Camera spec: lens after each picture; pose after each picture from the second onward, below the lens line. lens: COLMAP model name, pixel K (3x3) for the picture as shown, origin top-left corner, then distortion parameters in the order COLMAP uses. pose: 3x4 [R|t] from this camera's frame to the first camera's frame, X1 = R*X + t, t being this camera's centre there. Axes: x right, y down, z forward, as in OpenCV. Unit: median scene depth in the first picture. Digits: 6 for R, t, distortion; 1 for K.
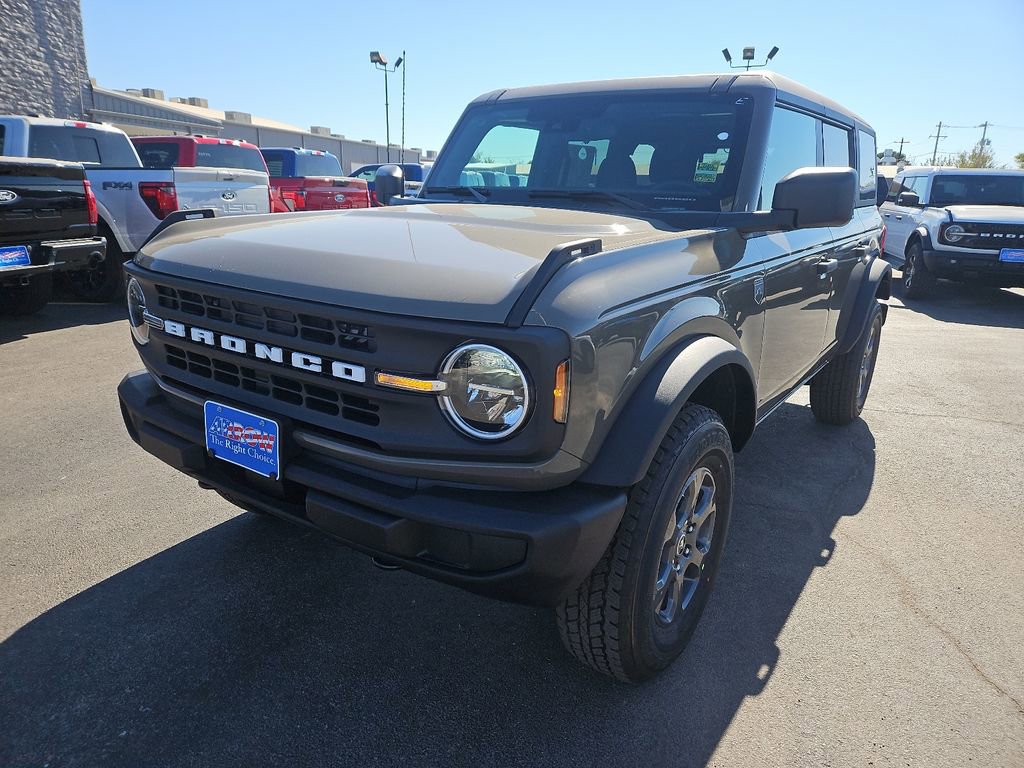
lens RADIAL K [[680.8, 0, 516.8], [0, 680.8, 381.3], [0, 0, 1]] dist [0.055462, -0.042411]
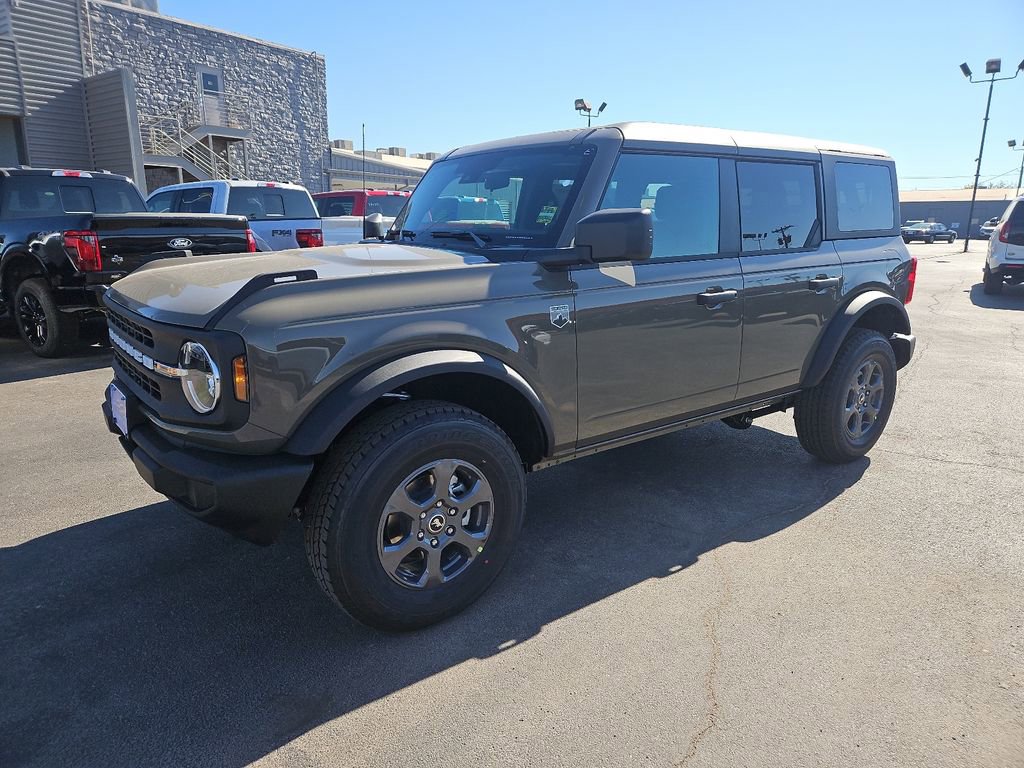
lens RADIAL K [[680.8, 0, 516.8], [0, 680.8, 381.3], [0, 0, 1]] dist [0.055462, -0.042411]
pose [[0.954163, 0.042620, -0.296236, 0.146352], [-0.057692, 0.997437, -0.042320, 0.006860], [0.293673, 0.057471, 0.954177, -0.022978]]
